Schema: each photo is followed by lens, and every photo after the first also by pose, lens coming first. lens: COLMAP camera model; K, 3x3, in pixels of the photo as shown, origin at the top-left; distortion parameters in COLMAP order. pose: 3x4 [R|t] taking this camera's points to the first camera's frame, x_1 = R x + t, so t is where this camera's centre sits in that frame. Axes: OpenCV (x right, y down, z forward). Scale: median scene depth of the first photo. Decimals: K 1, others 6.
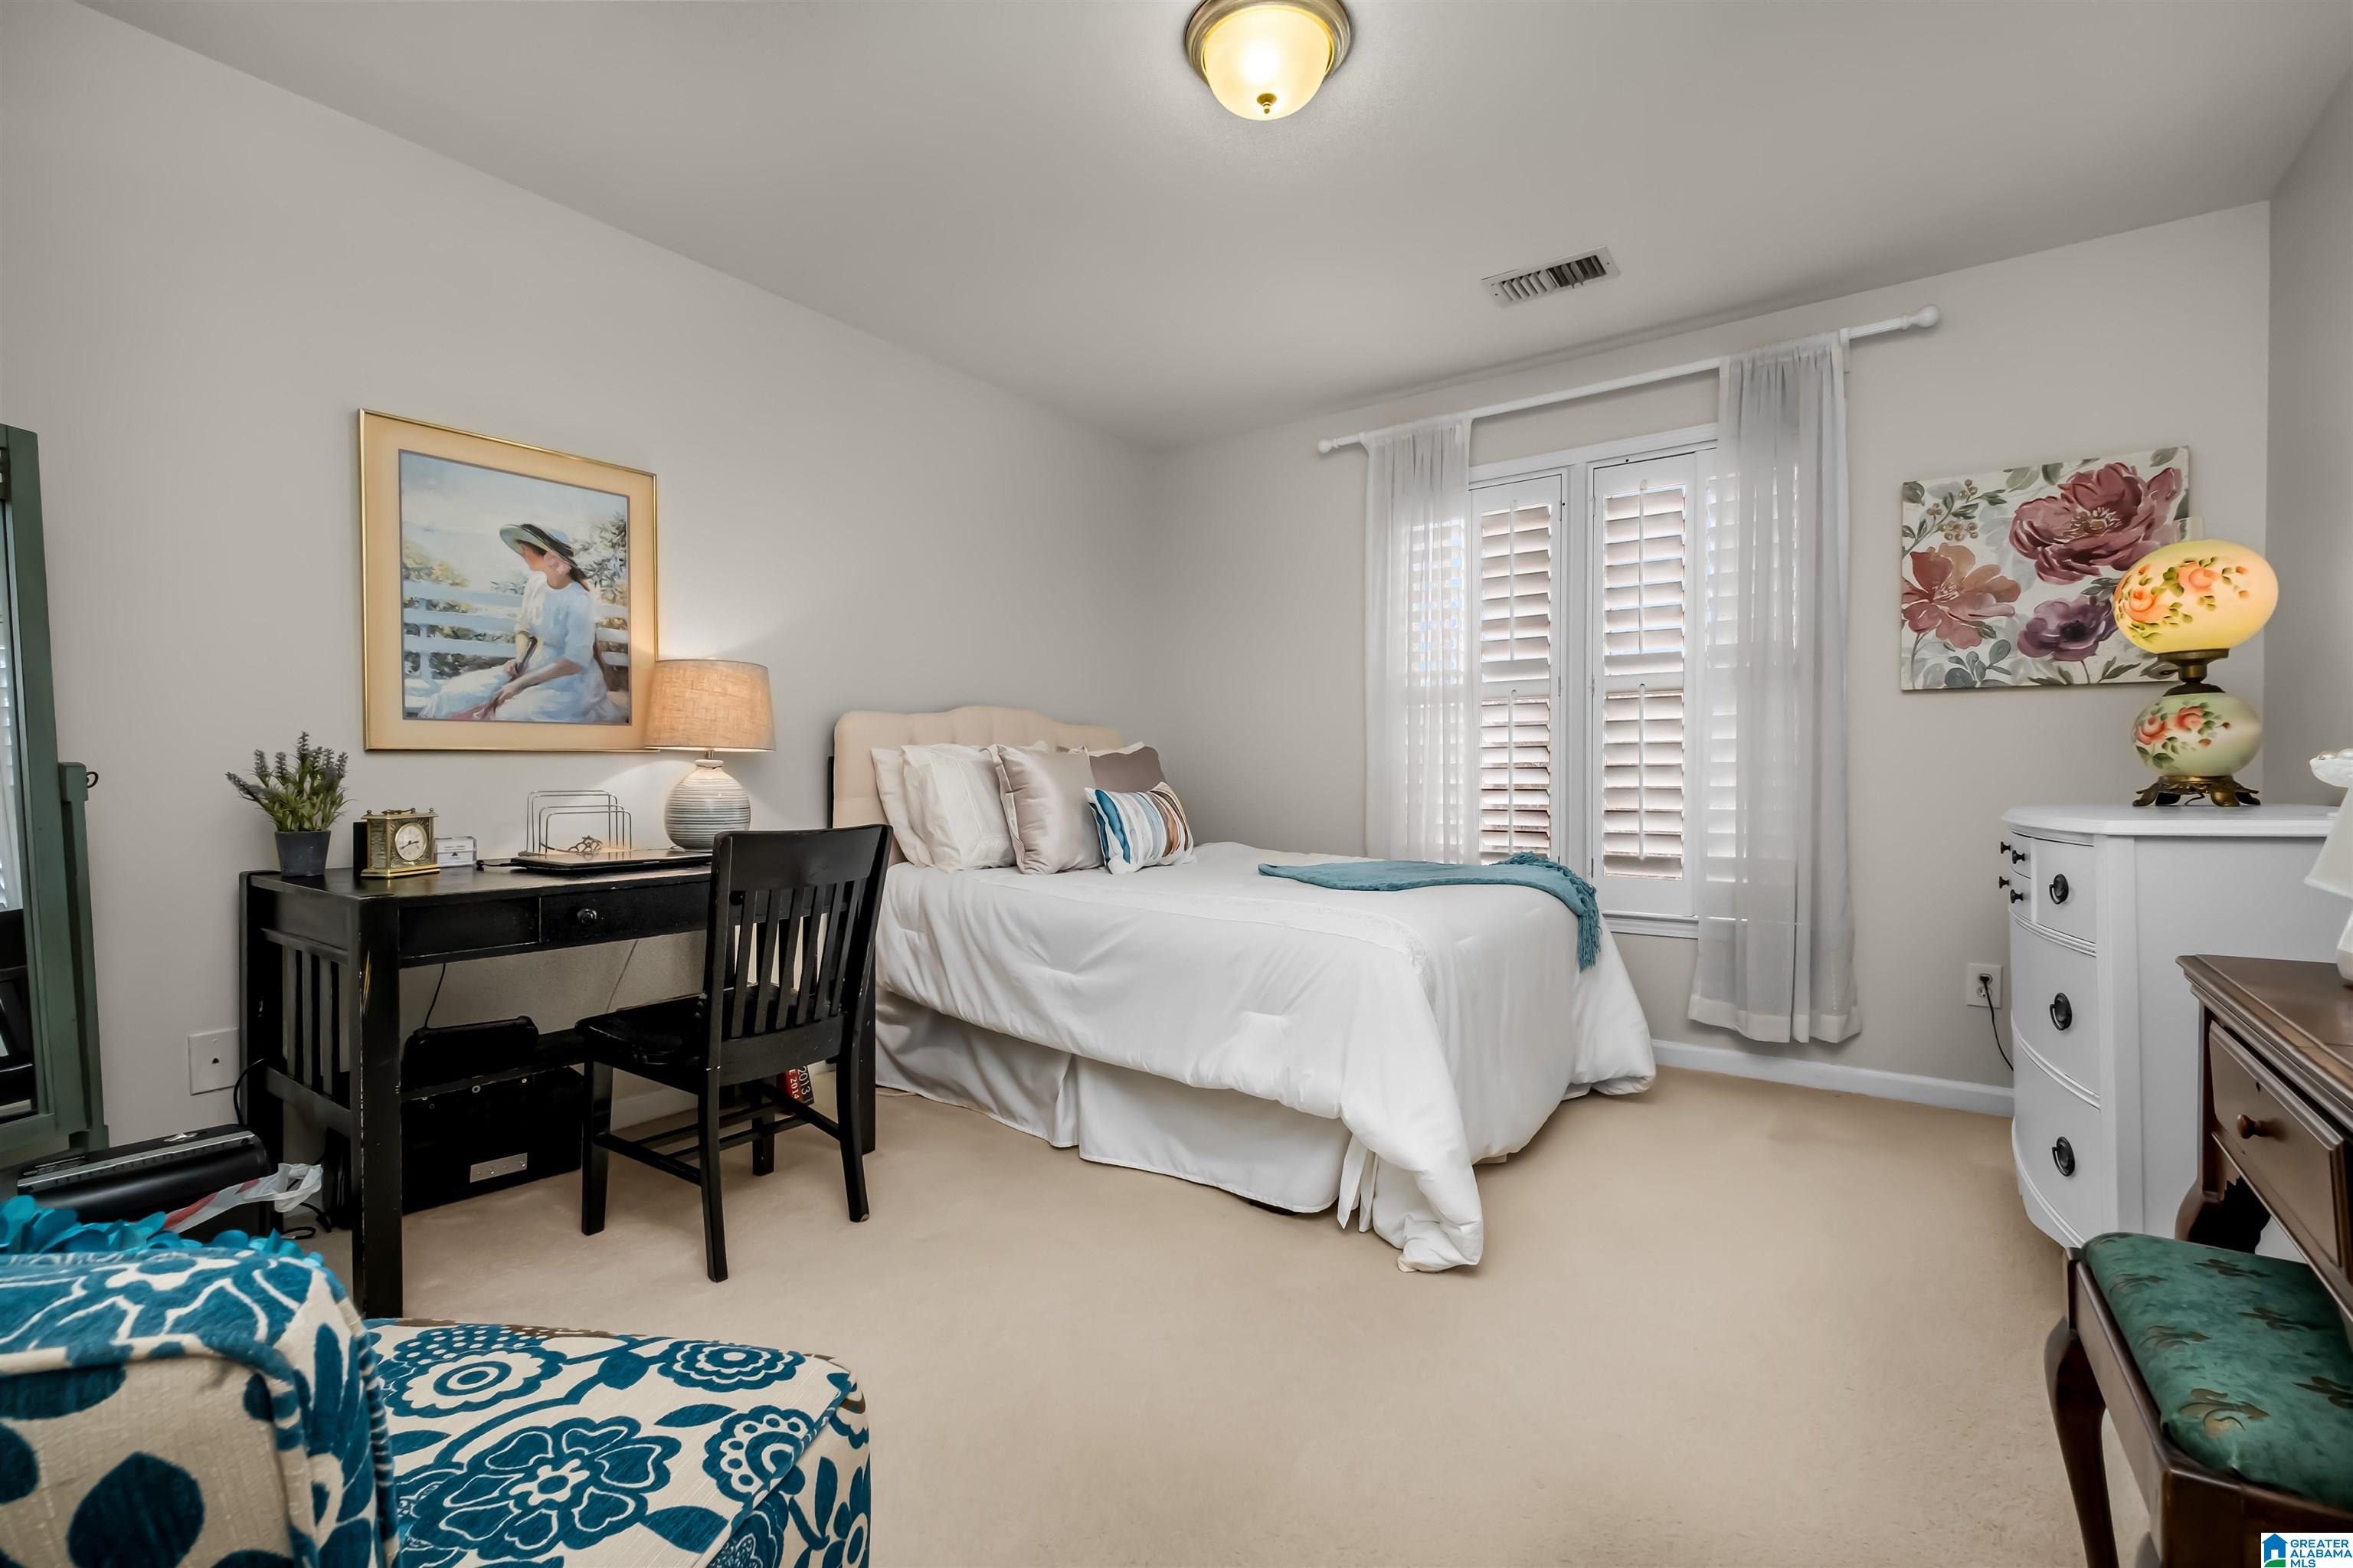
lens RADIAL K [[1031.9, 0, 1181.4], [0, 1031.9, 761.4], [0, 0, 1]] dist [-0.001388, 0.000338]
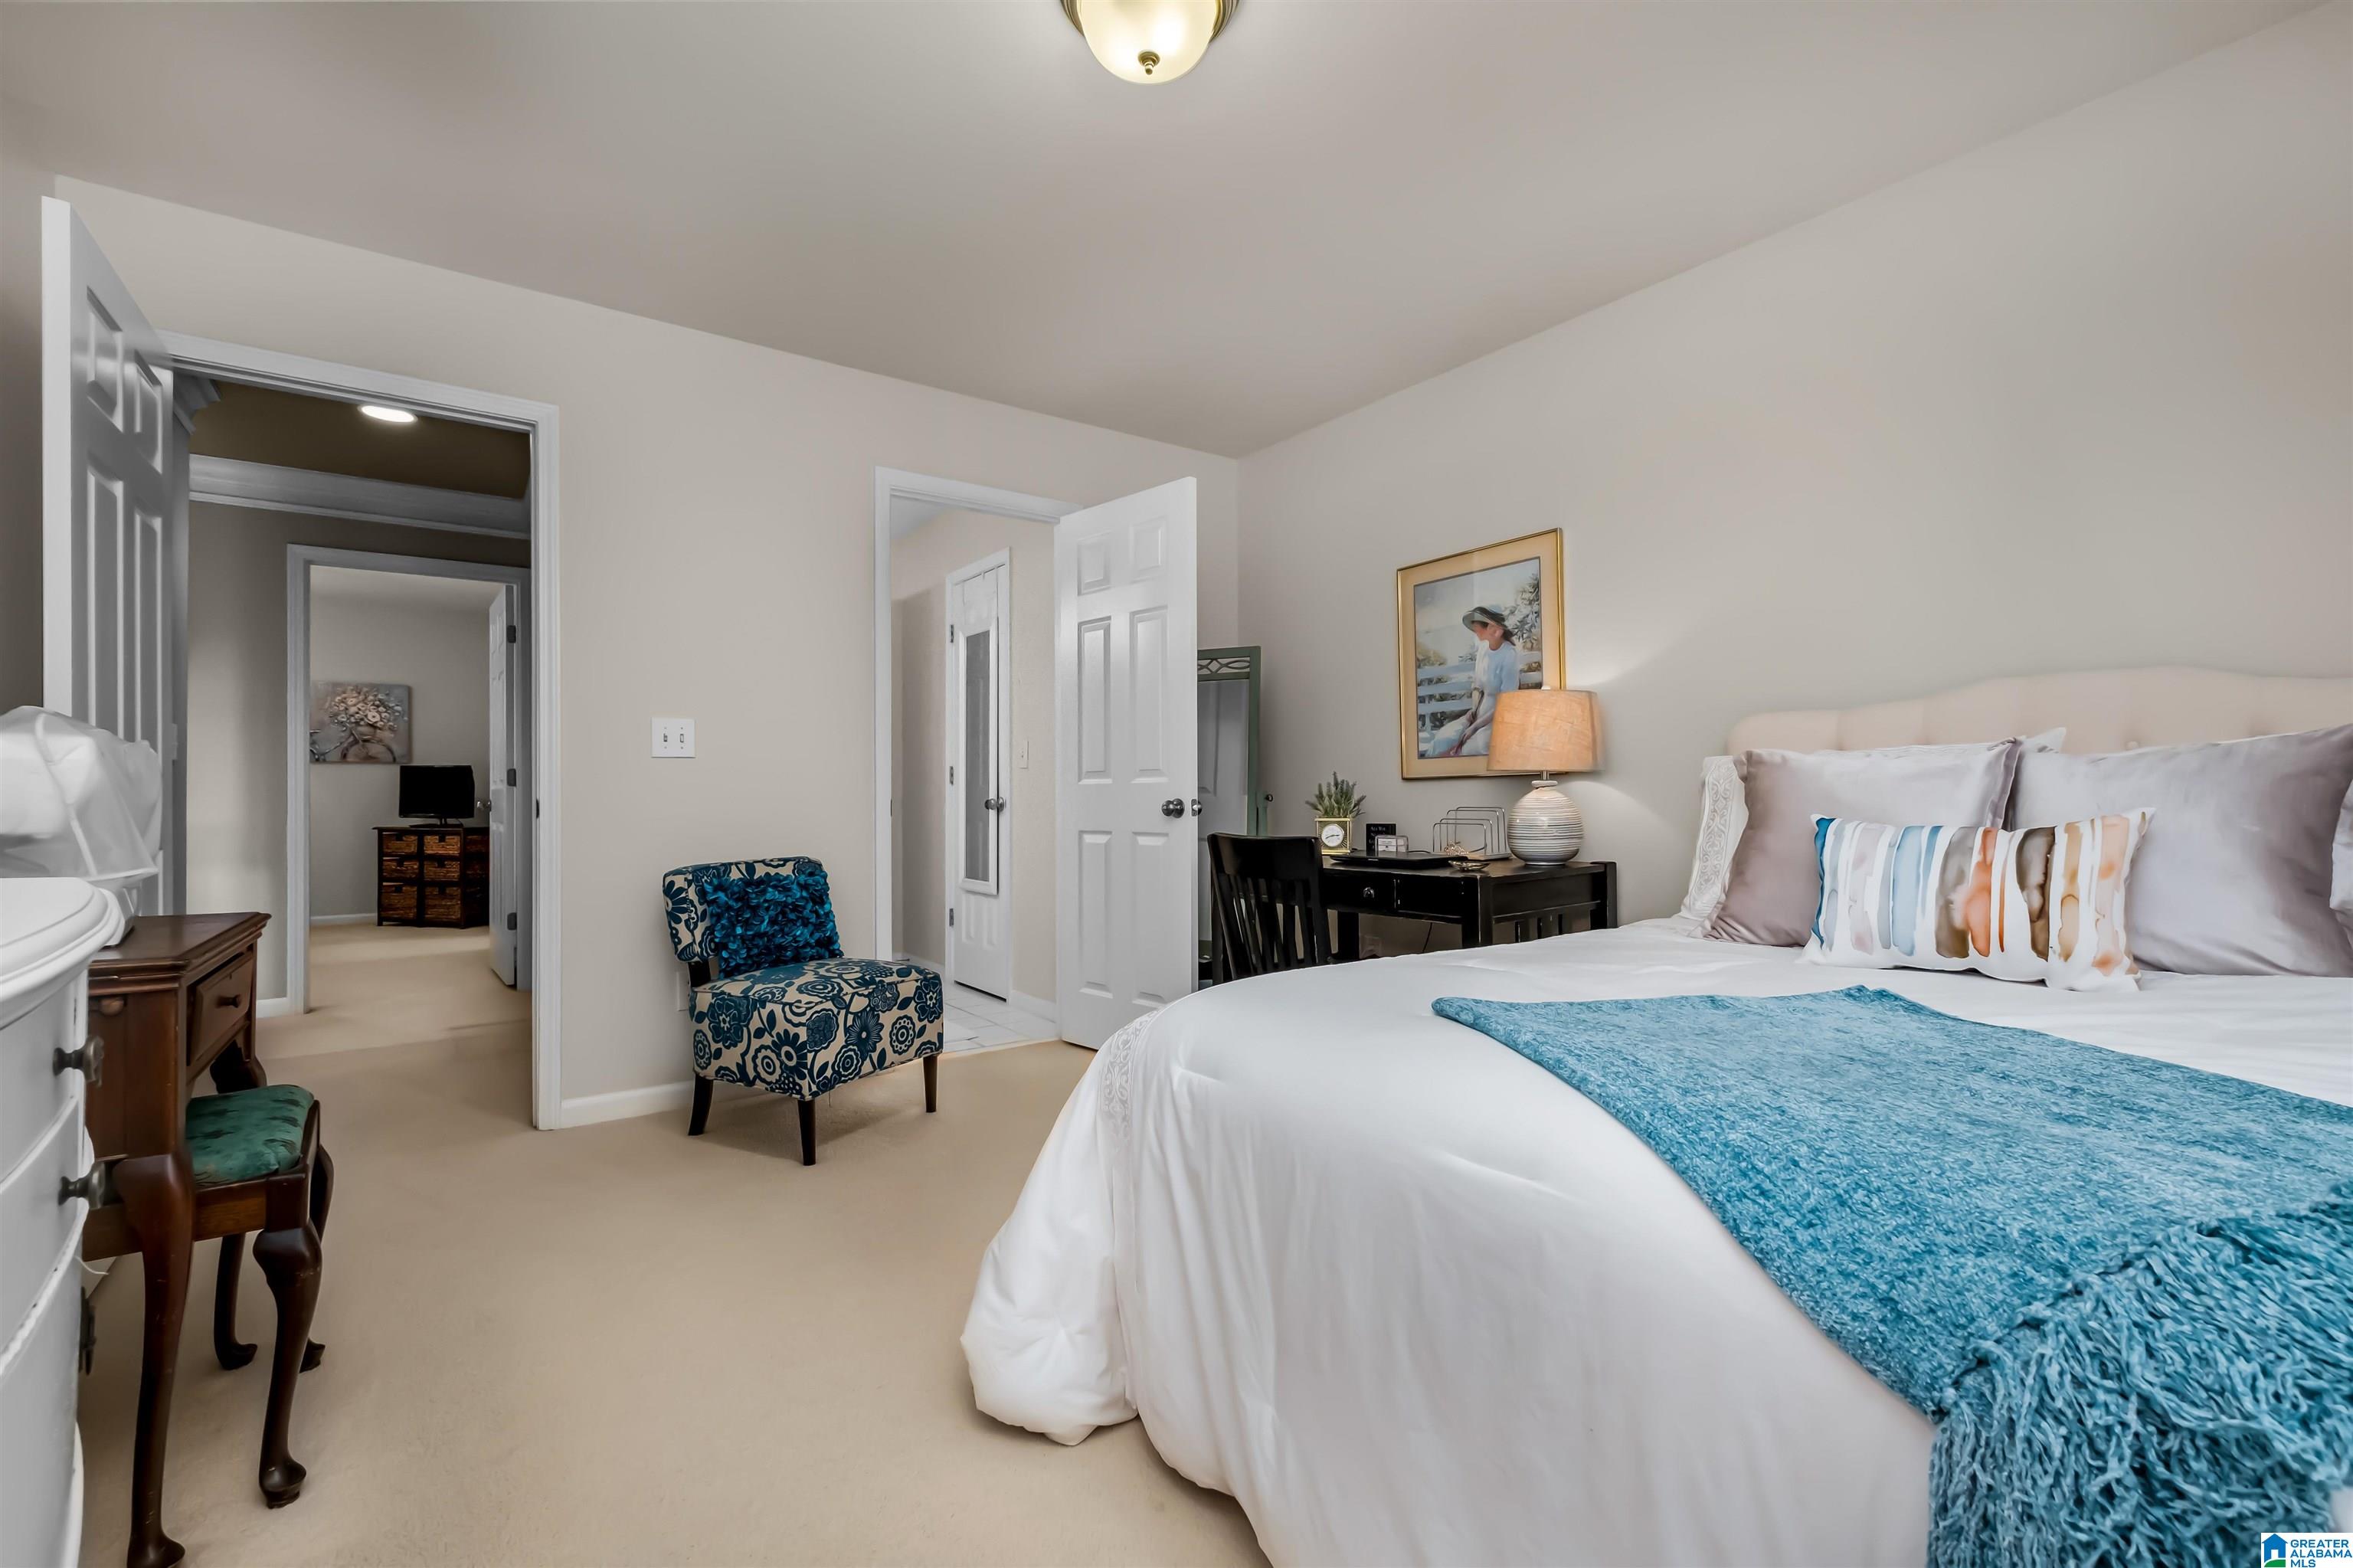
lens RADIAL K [[1031.9, 0, 1180.6], [0, 1031.9, 797.5], [0, 0, 1]] dist [-0.003394, -0.000374]
pose [[-0.269162, 0.002033, -0.963093, 0.769703], [0.024589, 0.999686, -0.004761, 0.014280], [0.962781, -0.024963, -0.269127, 0.993321]]
